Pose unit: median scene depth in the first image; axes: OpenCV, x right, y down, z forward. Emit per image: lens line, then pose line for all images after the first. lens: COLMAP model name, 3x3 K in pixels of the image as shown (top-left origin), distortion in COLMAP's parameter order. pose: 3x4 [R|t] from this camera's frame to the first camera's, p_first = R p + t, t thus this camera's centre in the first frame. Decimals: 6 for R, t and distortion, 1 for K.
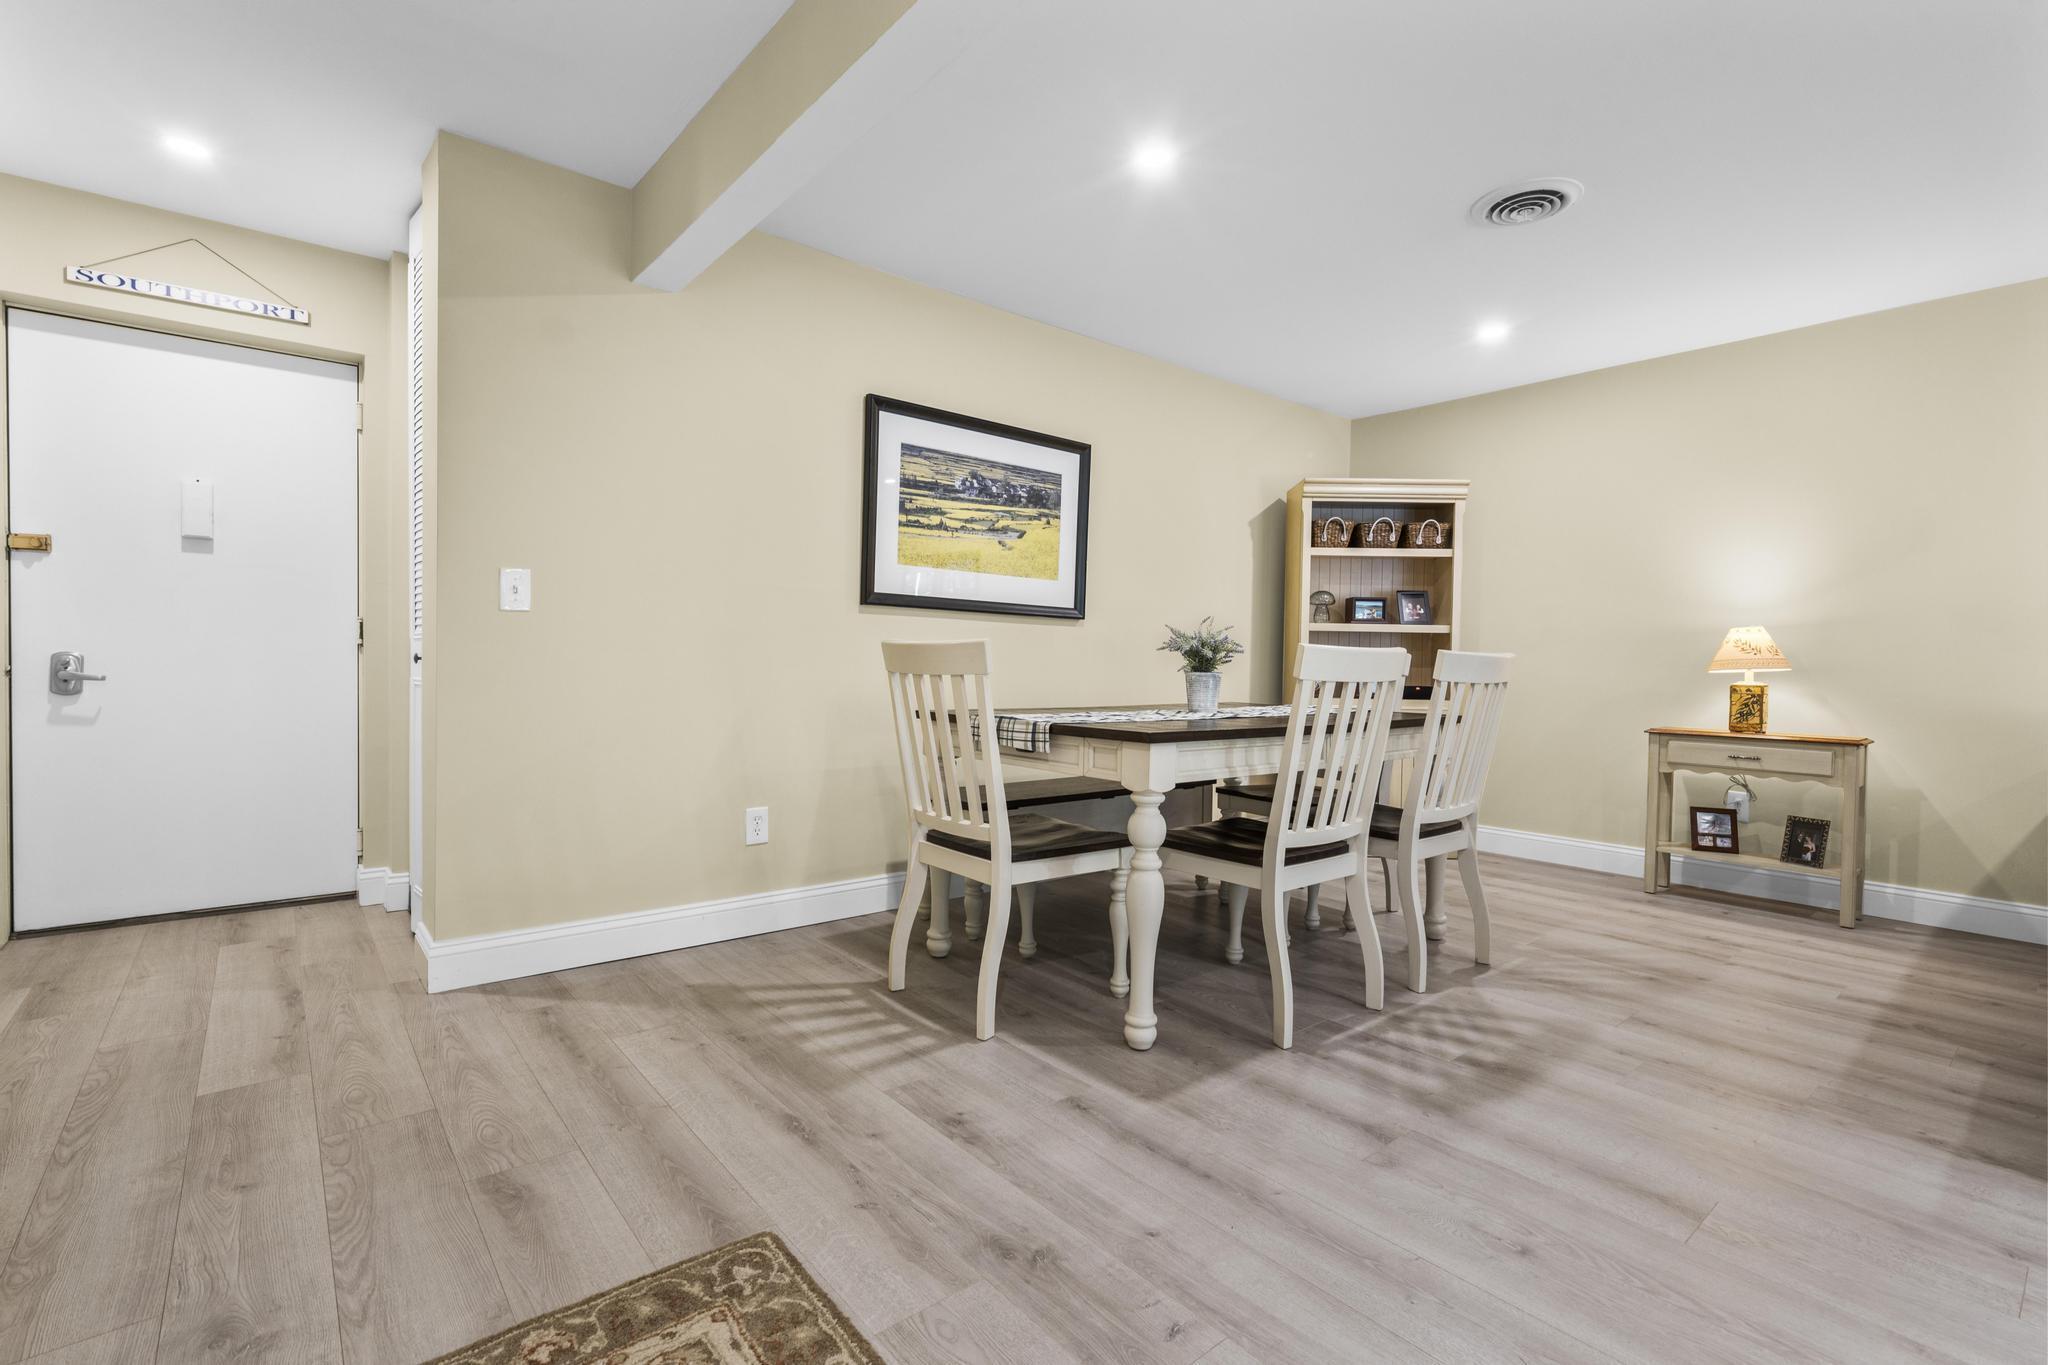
lens RADIAL K [[918.7, 0, 1017.7], [0, 918.7, 673.3], [0, 0, 1]] dist [-0.002110, 0.000599]
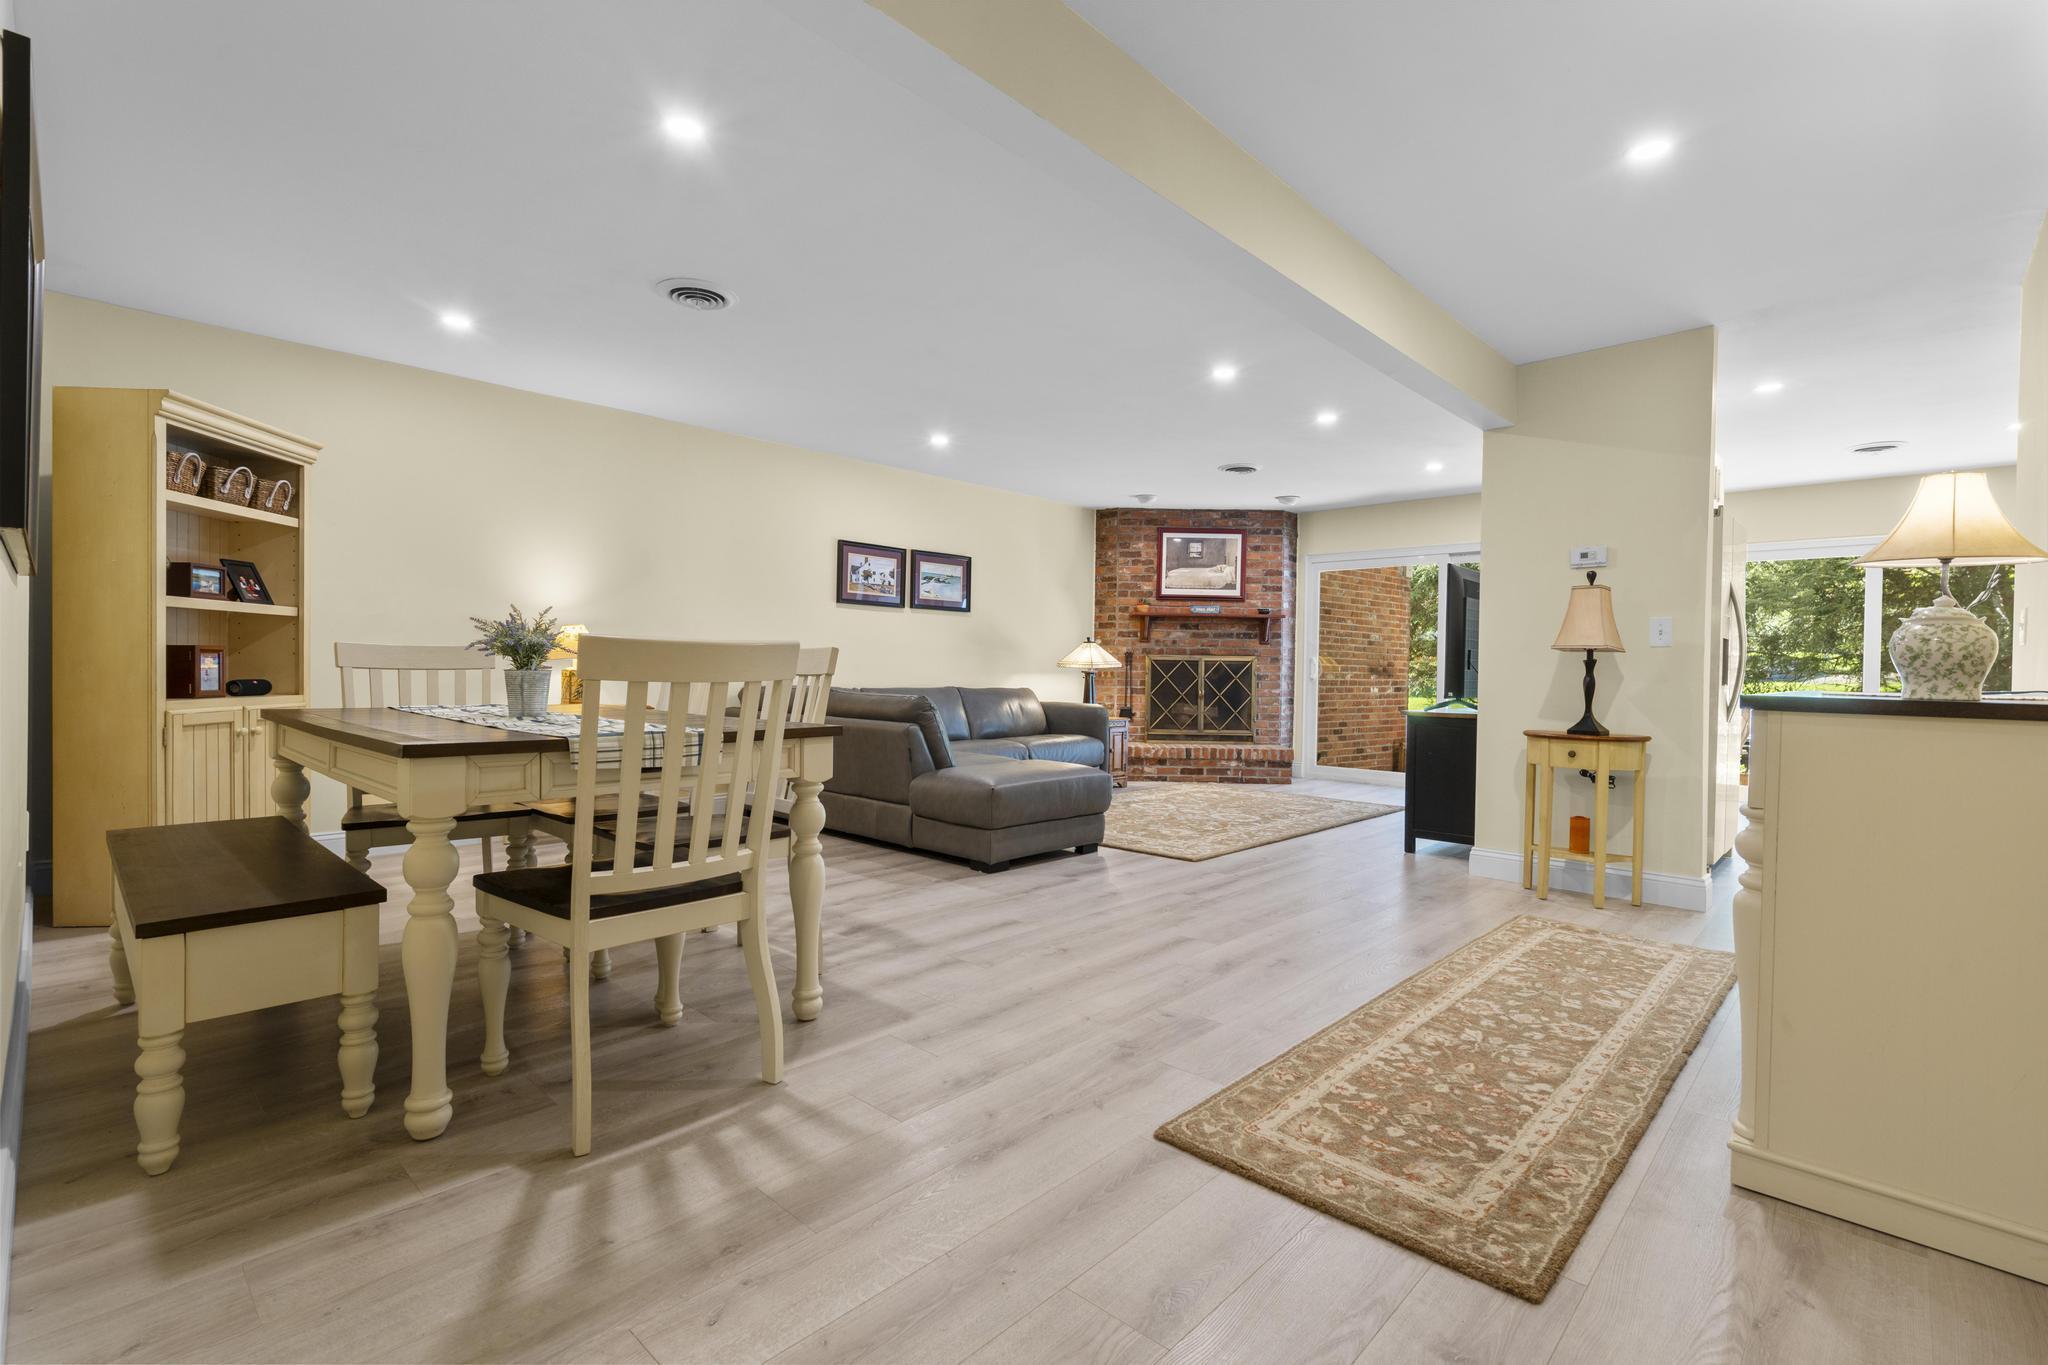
lens RADIAL K [[929.0, 0, 1024.0], [0, 929.0, 682.5], [0, 0, 1]] dist [0.010795, 0.000290]
pose [[-0.120941, -0.037000, 0.991970, -0.641372], [-0.002703, 0.999314, 0.036944, -0.021982], [-0.992656, 0.001787, -0.120958, 0.574002]]
